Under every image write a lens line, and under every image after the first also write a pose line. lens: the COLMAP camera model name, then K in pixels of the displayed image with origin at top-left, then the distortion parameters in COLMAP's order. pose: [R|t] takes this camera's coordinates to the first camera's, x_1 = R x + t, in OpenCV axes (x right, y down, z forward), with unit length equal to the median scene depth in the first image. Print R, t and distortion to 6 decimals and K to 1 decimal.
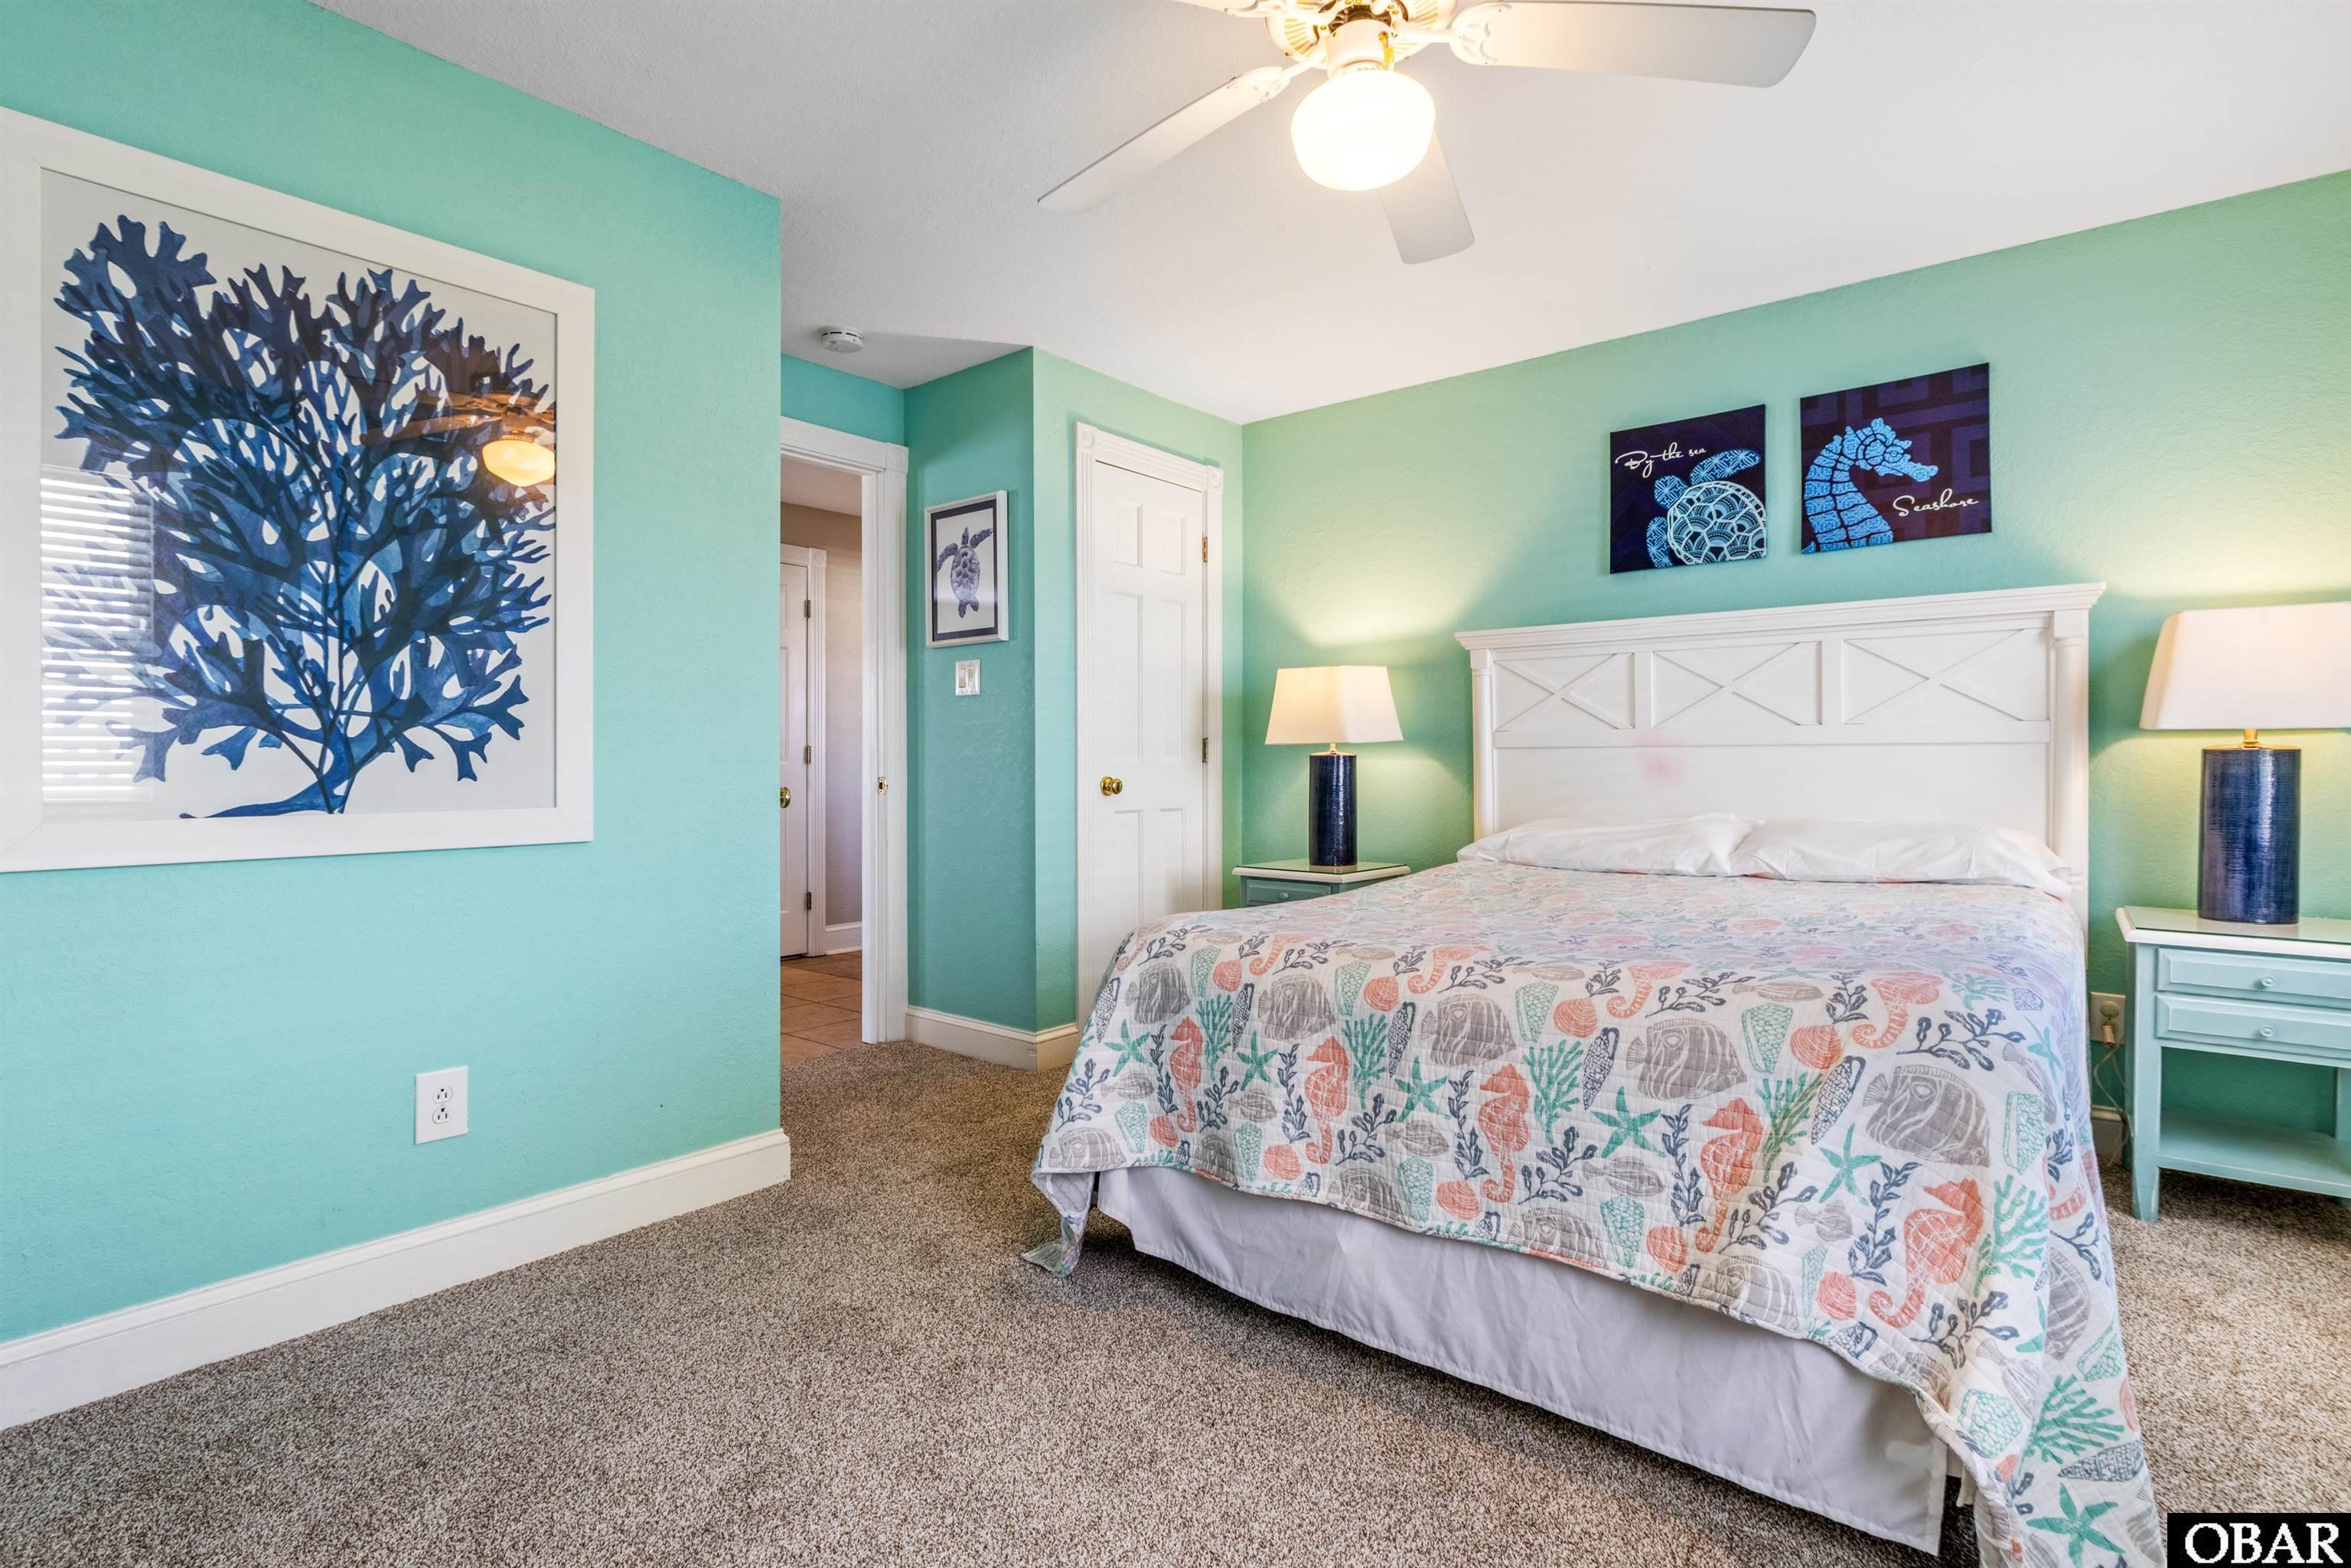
lens RADIAL K [[1146.9, 0, 1178.0], [0, 1146.9, 758.6], [0, 0, 1]] dist [-0.001671, 0.000074]
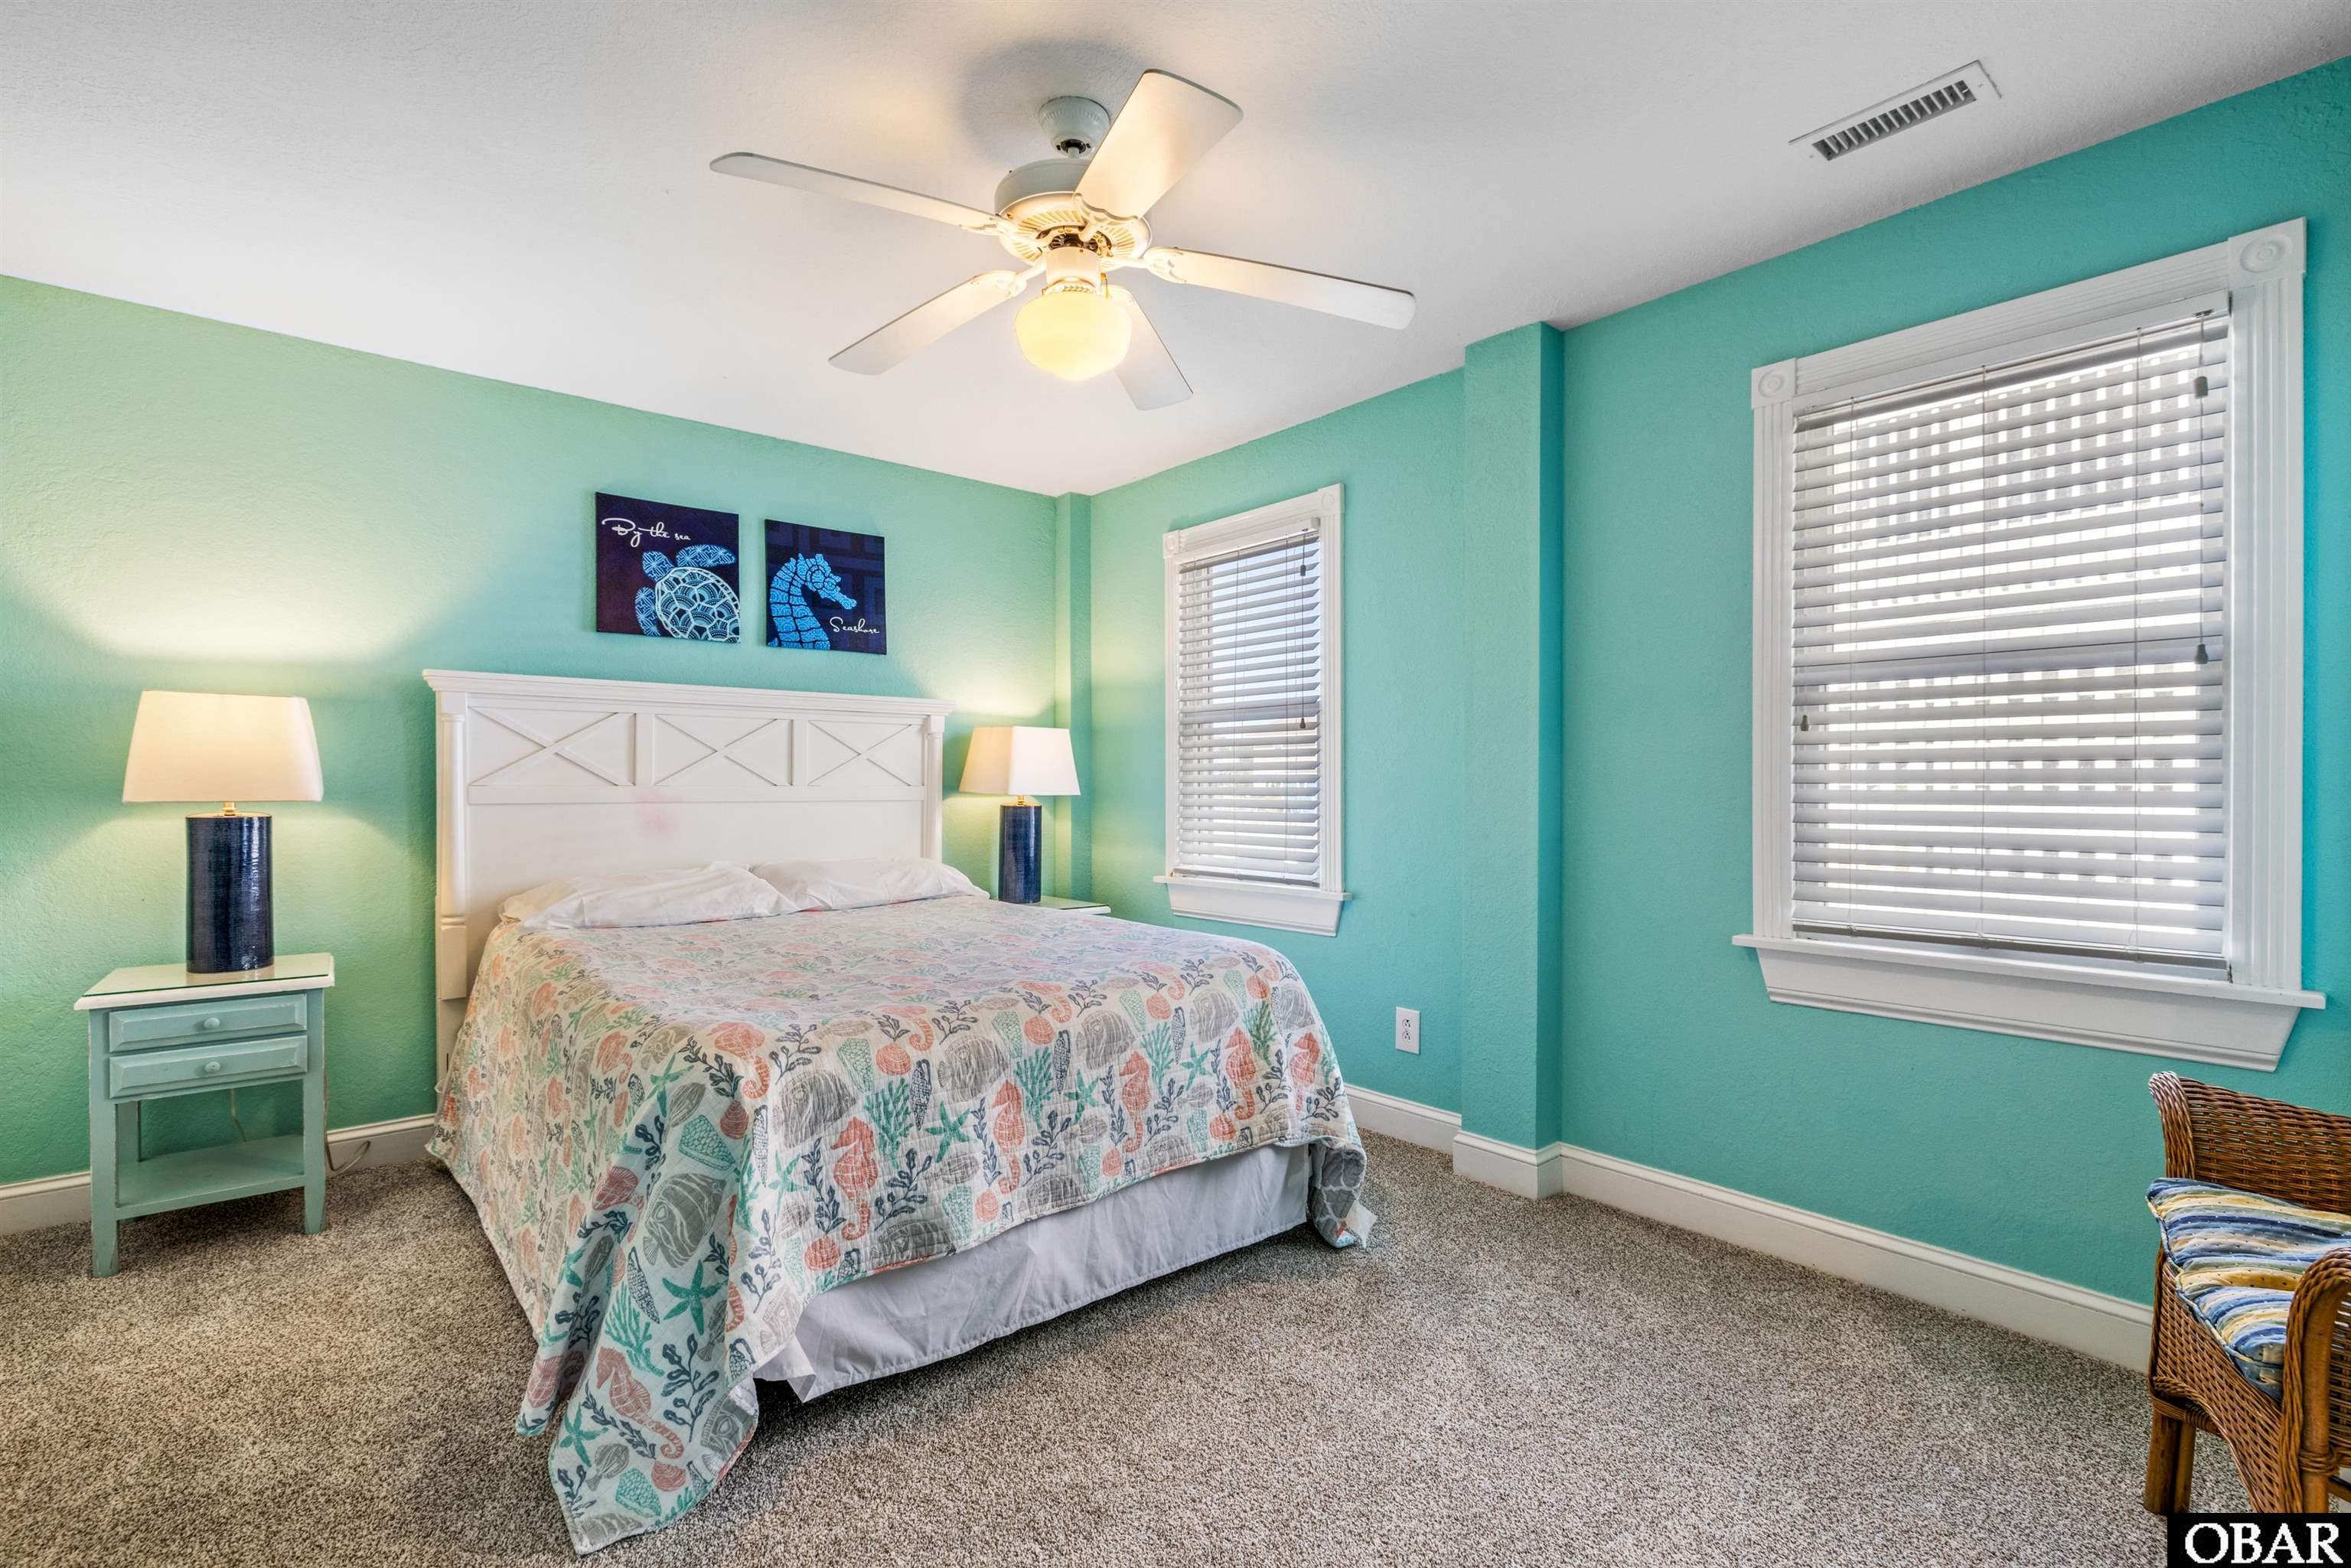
lens RADIAL K [[1058.4, 0, 1189.6], [0, 1058.4, 776.6], [0, 0, 1]] dist [0.003065, 0.000042]
pose [[0.177283, 0.008772, 0.984121, -0.525195], [-0.005676, 0.999953, -0.007890, -0.033679], [-0.984144, -0.004187, 0.177324, 0.372182]]
